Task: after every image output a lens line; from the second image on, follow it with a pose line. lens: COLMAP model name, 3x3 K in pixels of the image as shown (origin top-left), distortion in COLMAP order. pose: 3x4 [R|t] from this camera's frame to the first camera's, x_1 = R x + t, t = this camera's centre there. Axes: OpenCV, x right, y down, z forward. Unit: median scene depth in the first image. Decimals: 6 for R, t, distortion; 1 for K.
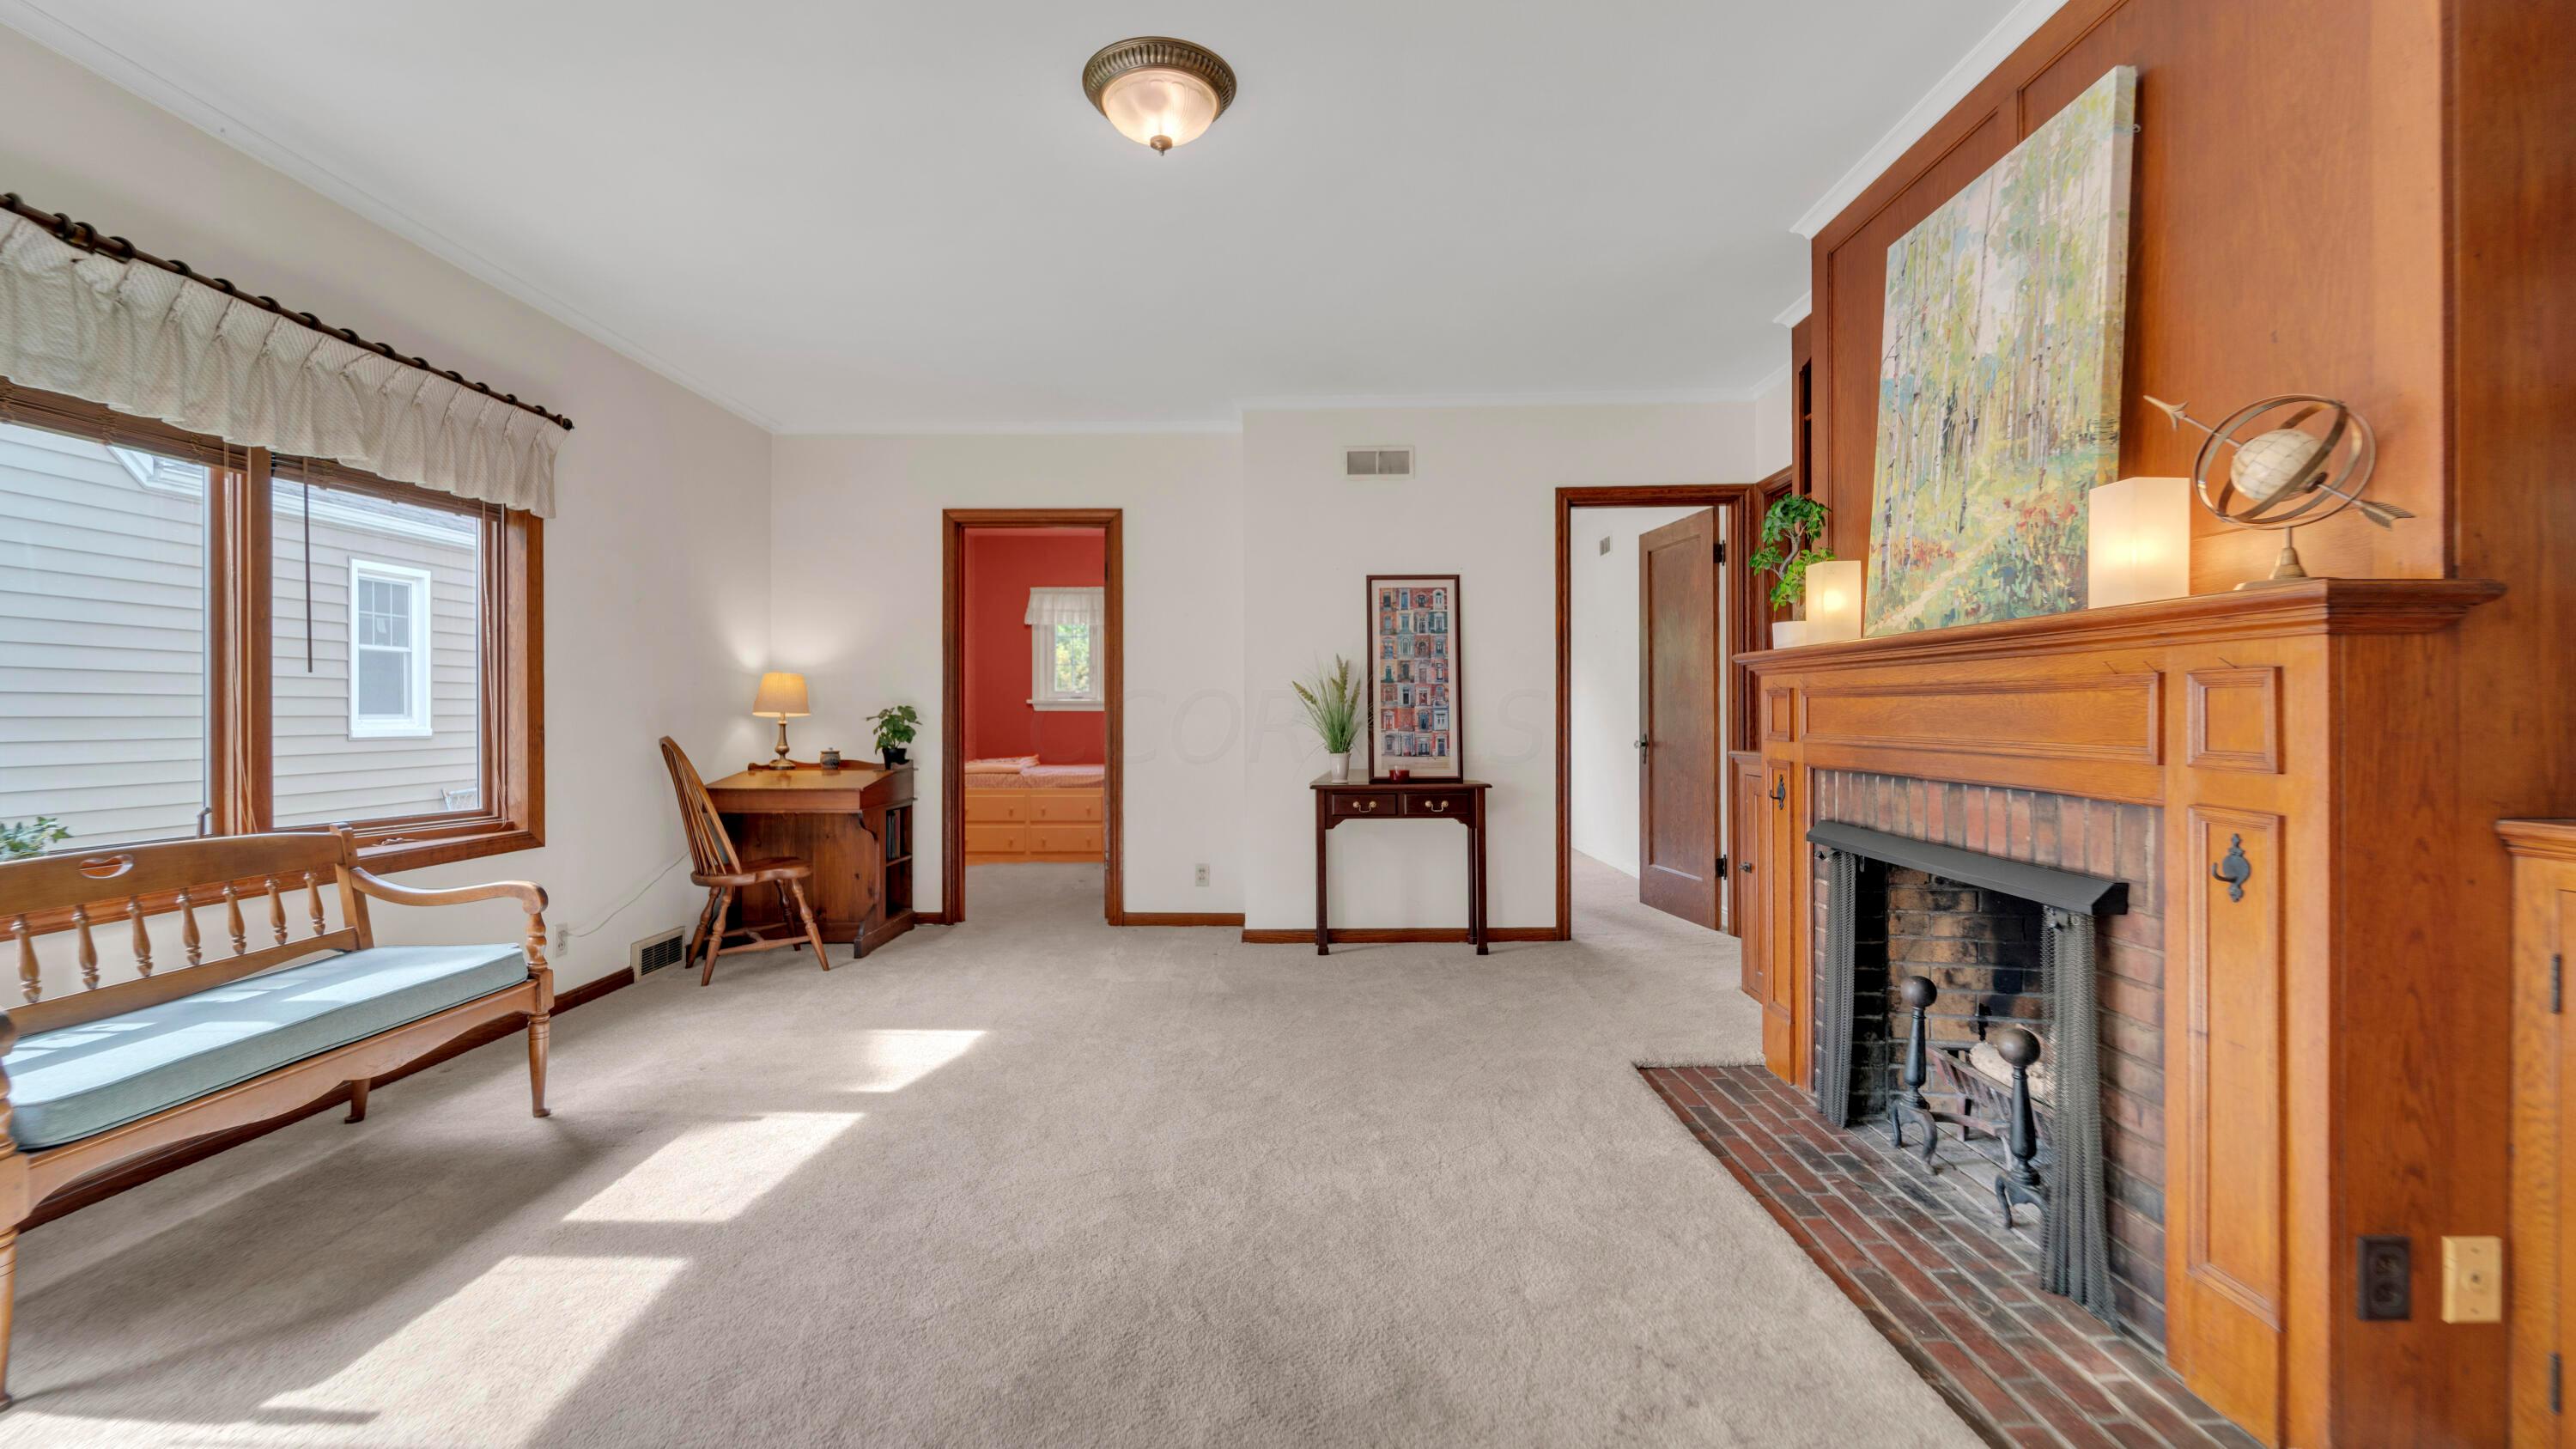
lens RADIAL K [[1053.2, 0, 1291.2], [0, 1053.2, 705.5], [0, 0, 1]] dist [-0.010759, -0.000056]
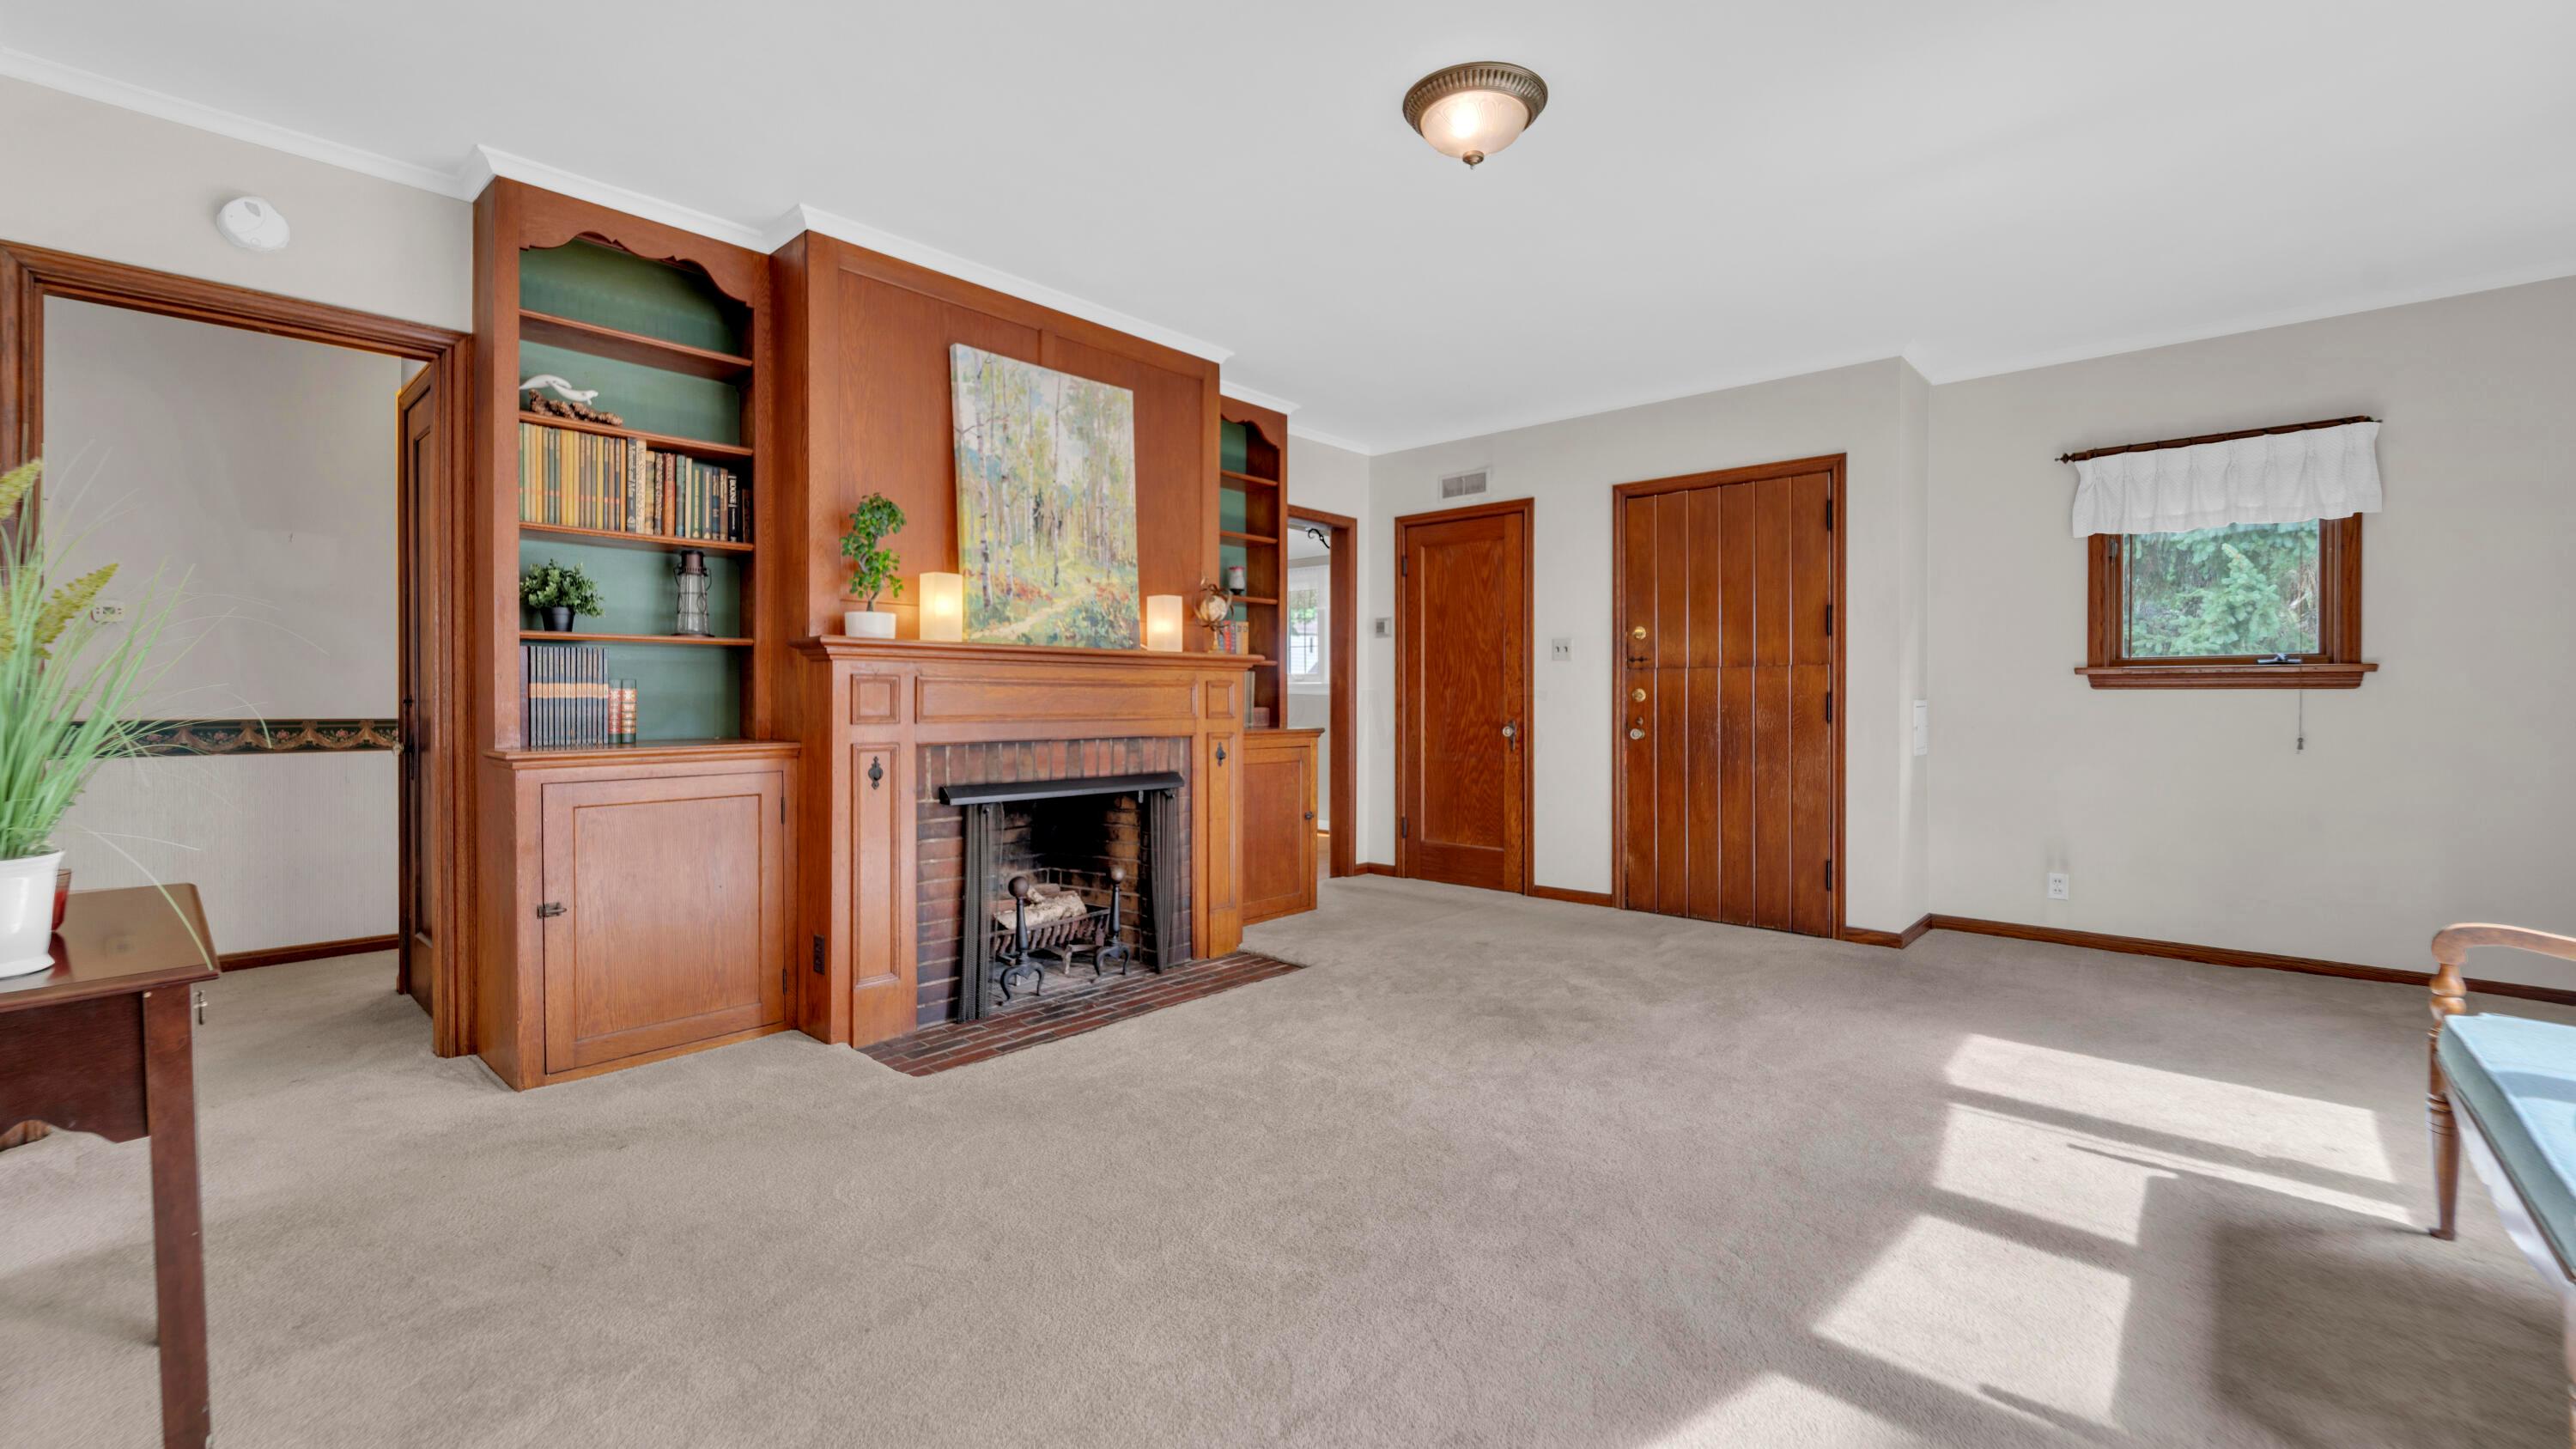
lens RADIAL K [[1053.2, 0, 1281.6], [0, 1053.2, 720.0], [0, 0, 1]] dist [-0.010759, -0.000056]
pose [[-0.748847, -0.005867, 0.662716, -0.713702], [0.001827, 0.999939, 0.010917, 0.024363], [-0.662740, 0.009385, -0.748791, 2.019604]]
